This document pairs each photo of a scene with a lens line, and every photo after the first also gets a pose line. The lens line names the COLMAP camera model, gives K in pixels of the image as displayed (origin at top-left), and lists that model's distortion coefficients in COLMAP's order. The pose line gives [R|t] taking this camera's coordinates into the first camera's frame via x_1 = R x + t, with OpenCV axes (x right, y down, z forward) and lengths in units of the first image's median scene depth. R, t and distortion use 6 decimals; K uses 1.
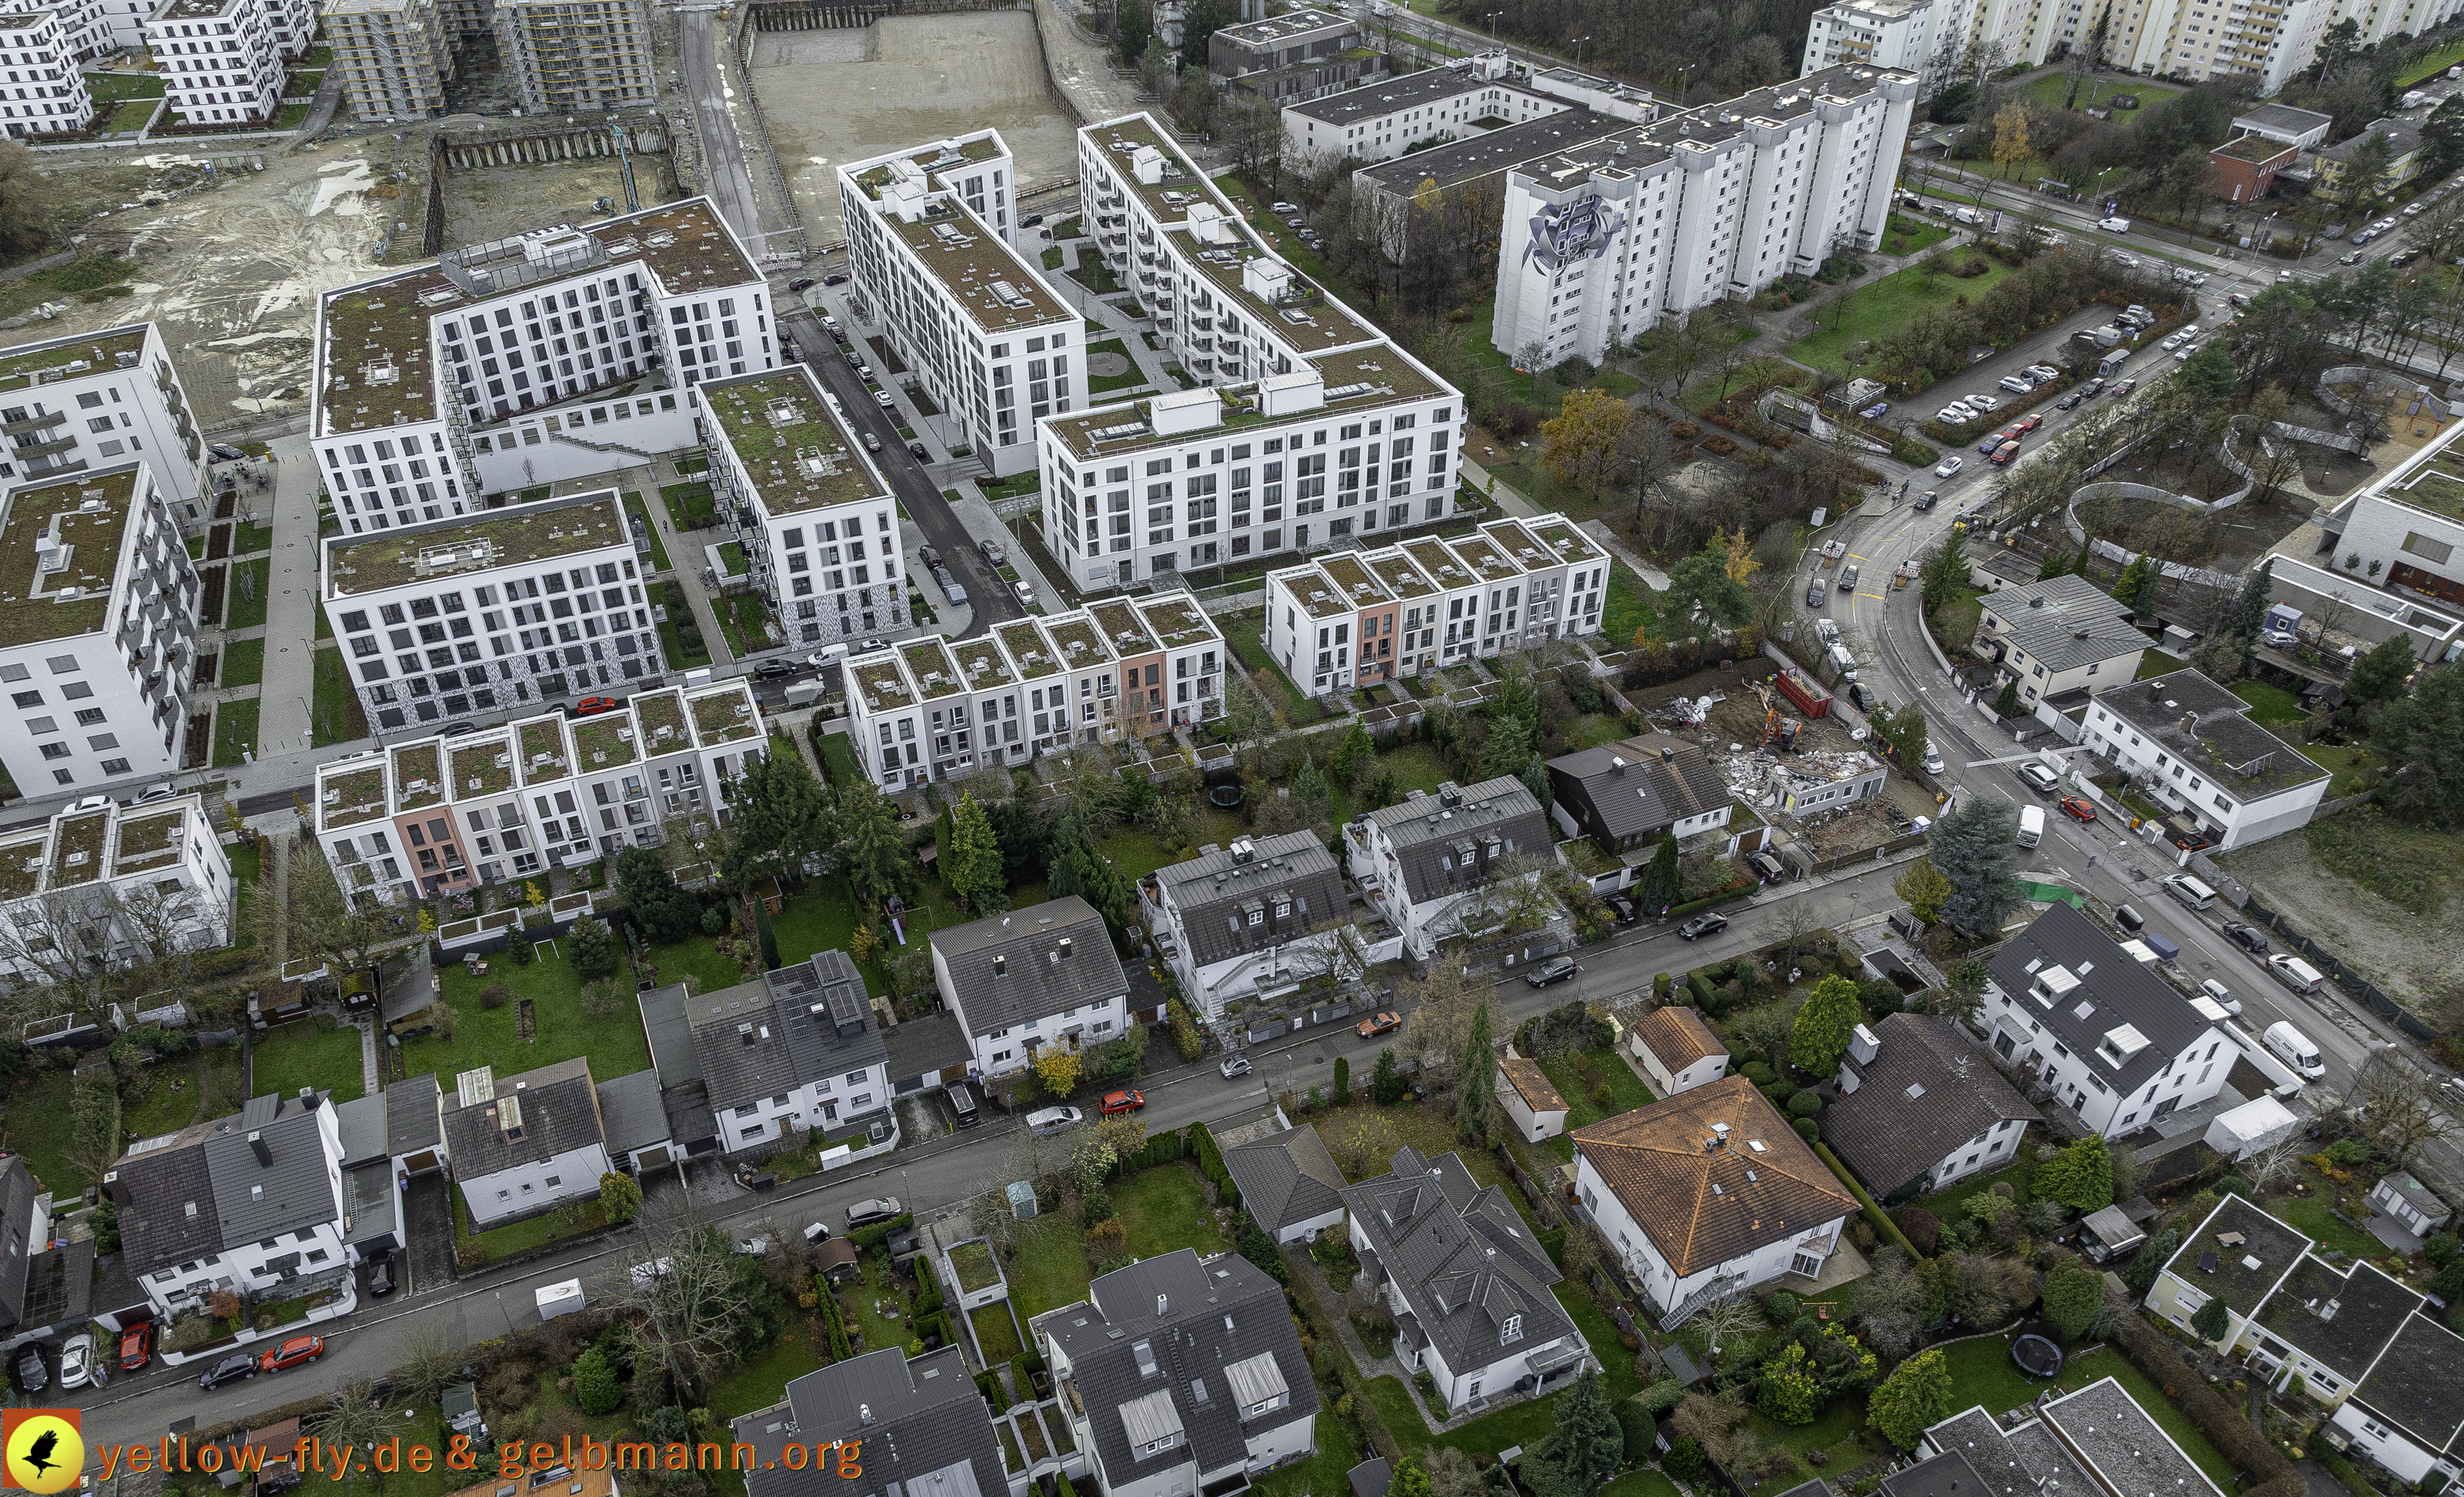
lens RADIAL K [[1734.5, 0, 1228.0], [0, 1734.5, 923.4], [0, 0, 1]] dist [-0.030063, 0.022895]
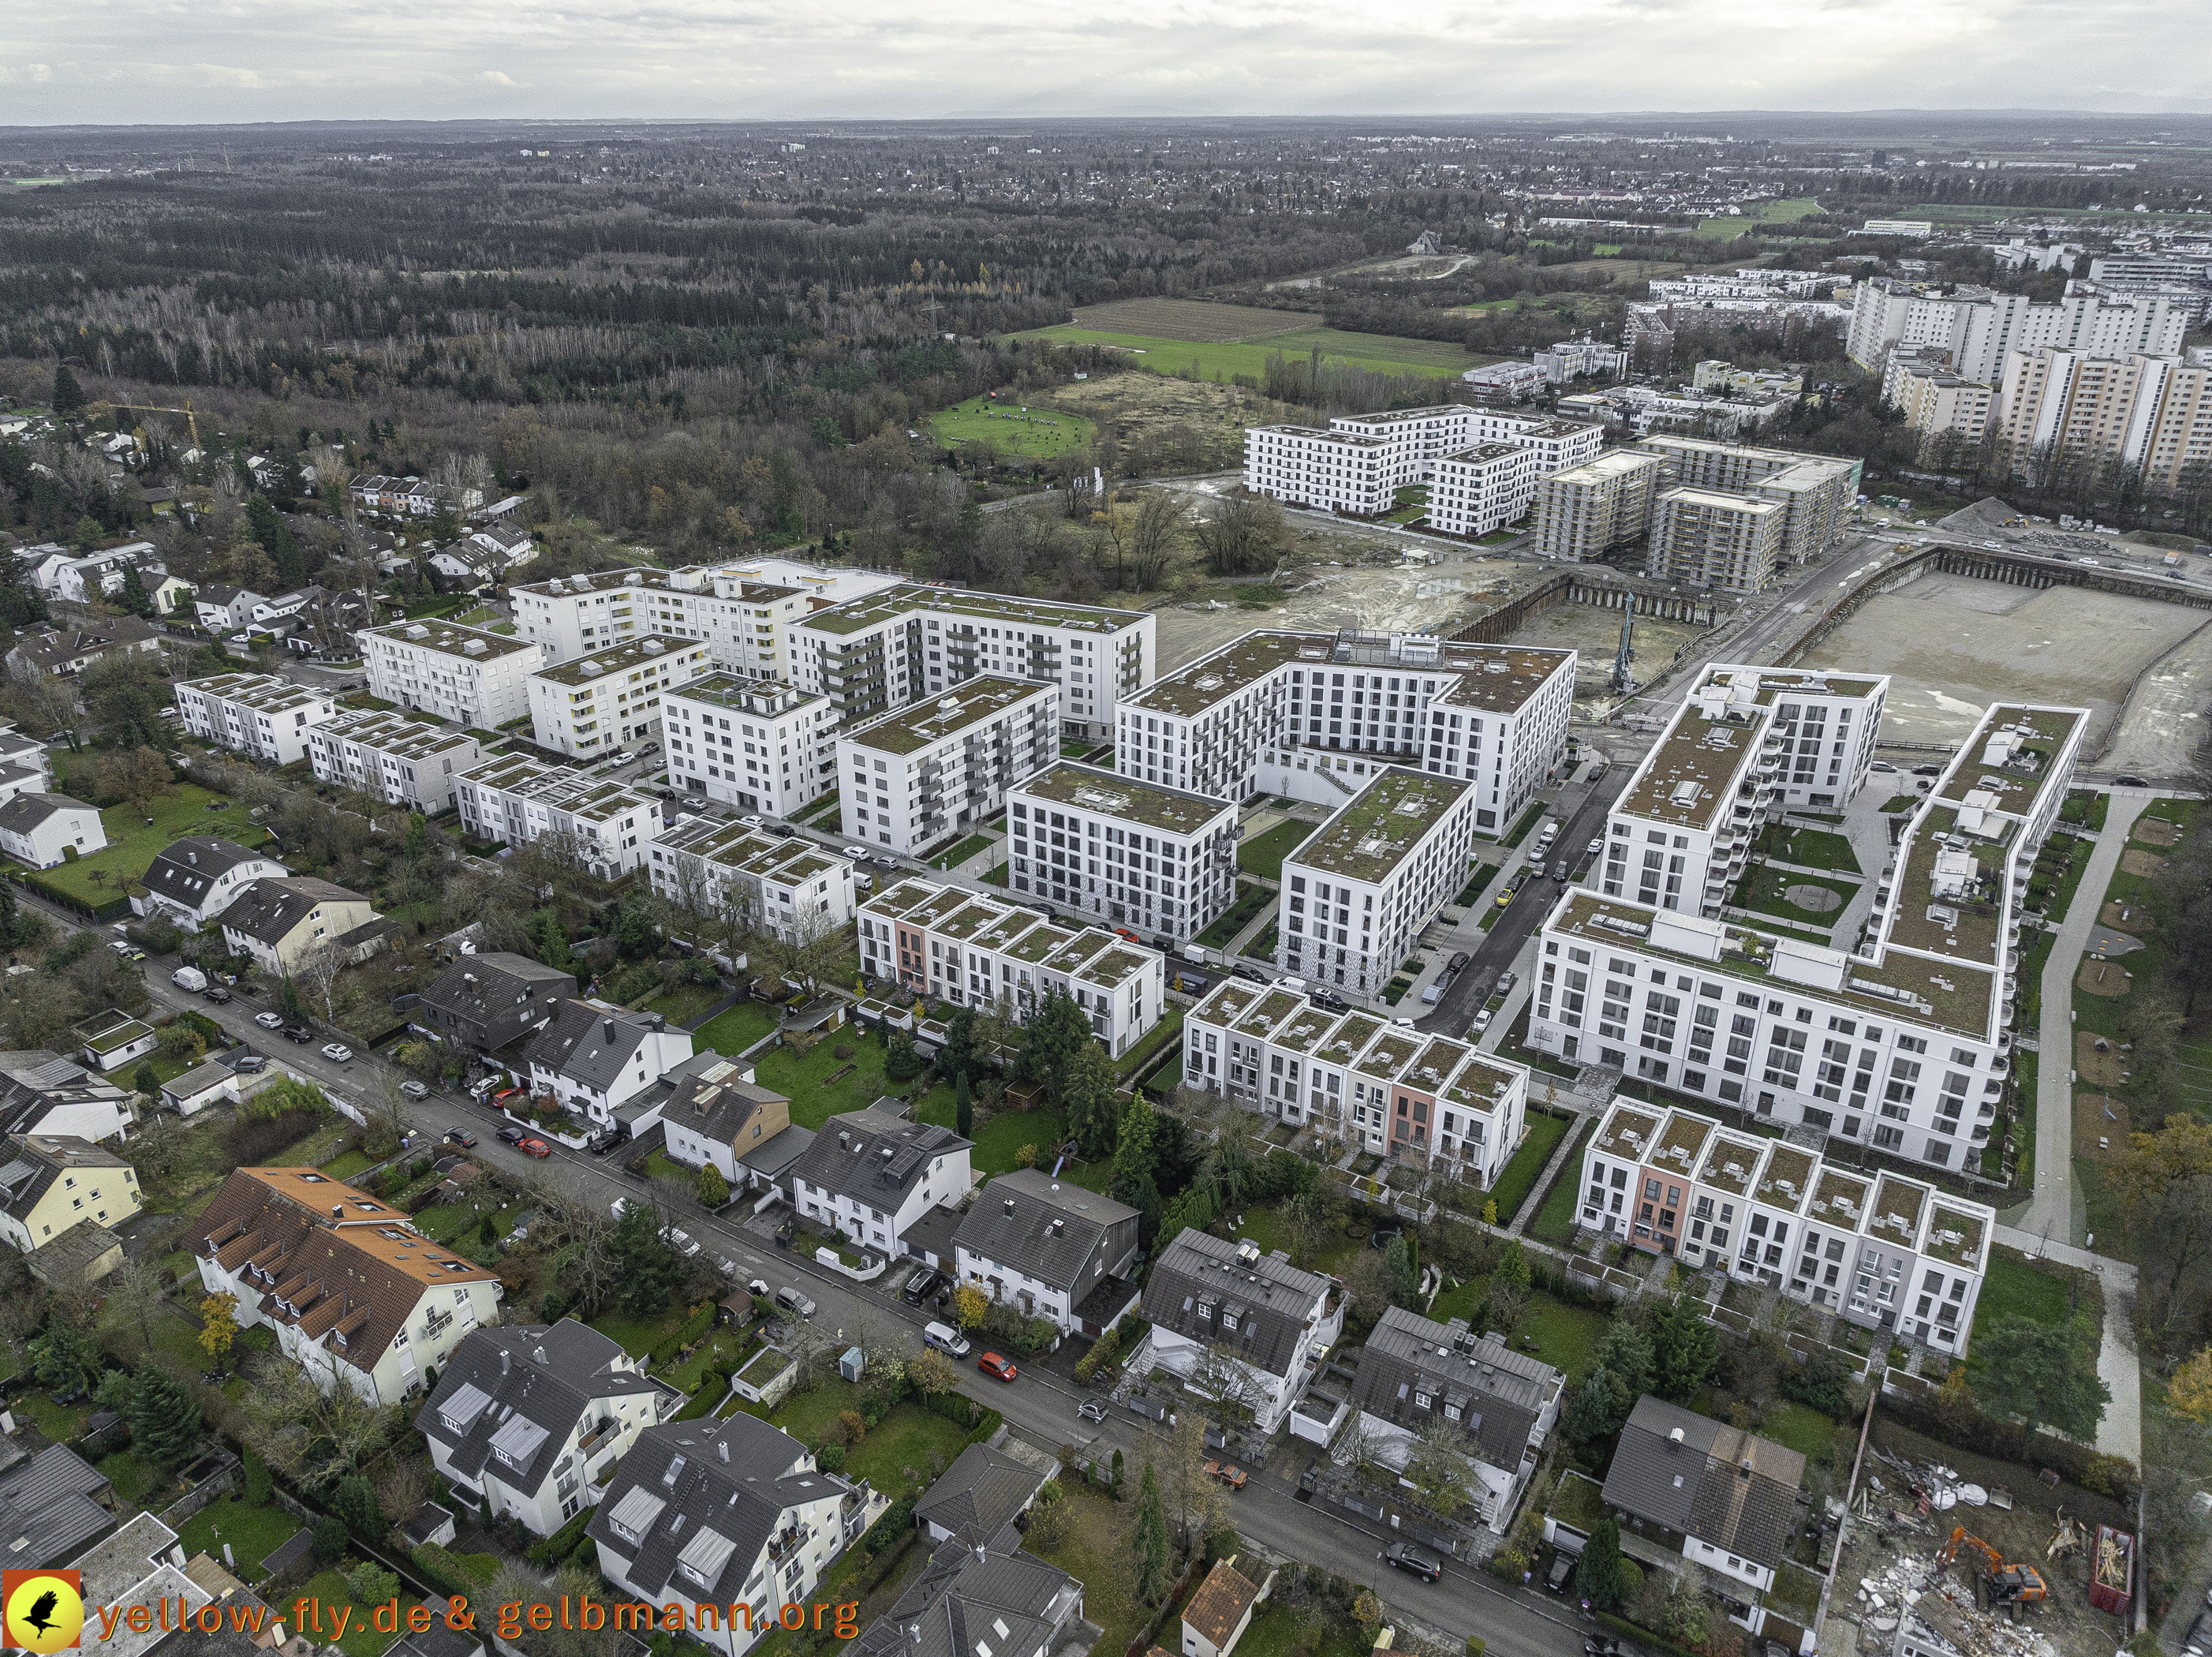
lens RADIAL K [[1556.3, 0, 1102.8], [0, 1556.3, 831.0], [0, 0, 1]] dist [-0.029605, 0.020317]
pose [[0.577074, 0.341739, -0.741755, 0.431433], [-0.532238, 0.846249, -0.024192, -0.144302], [0.619442, 0.408750, 0.670235, 0.158894]]
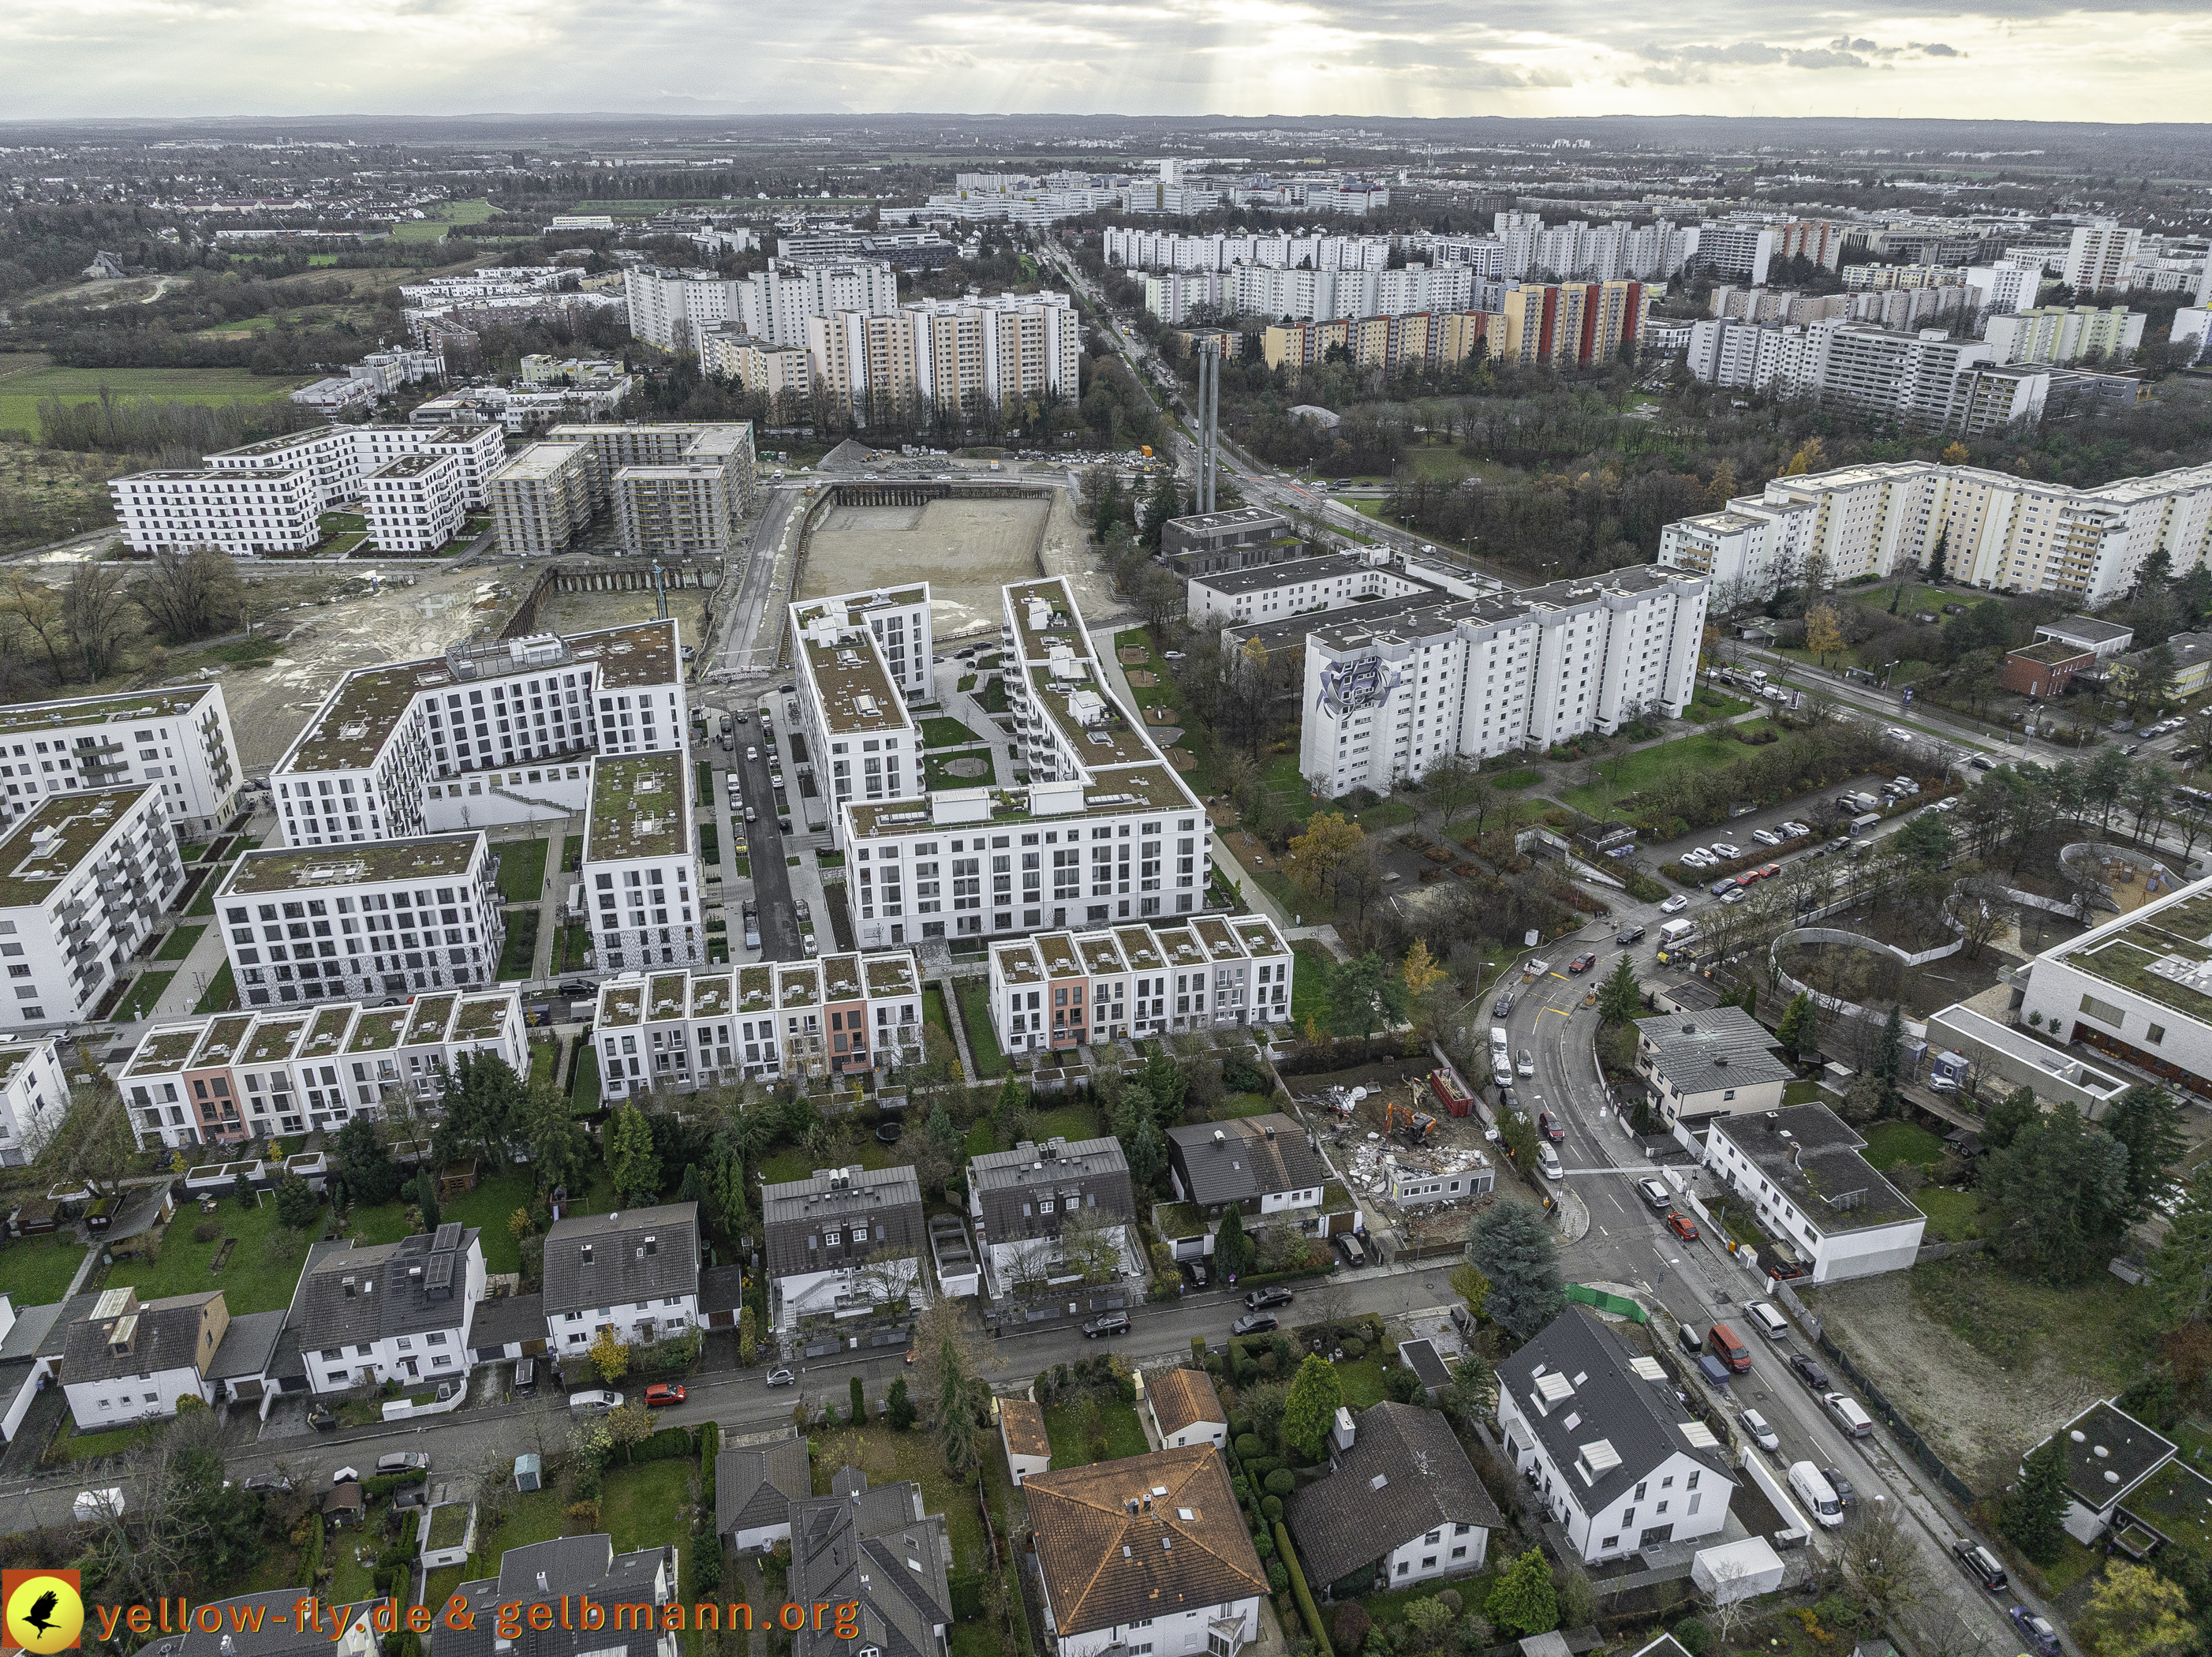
lens RADIAL K [[1556.3, 0, 1102.8], [0, 1556.3, 831.0], [0, 0, 1]] dist [-0.029605, 0.020317]
pose [[0.985236, 0.072432, -0.155123, 0.239427], [-0.112614, 0.956660, -0.268552, -0.004174], [0.128948, 0.282056, 0.950693, 0.004258]]
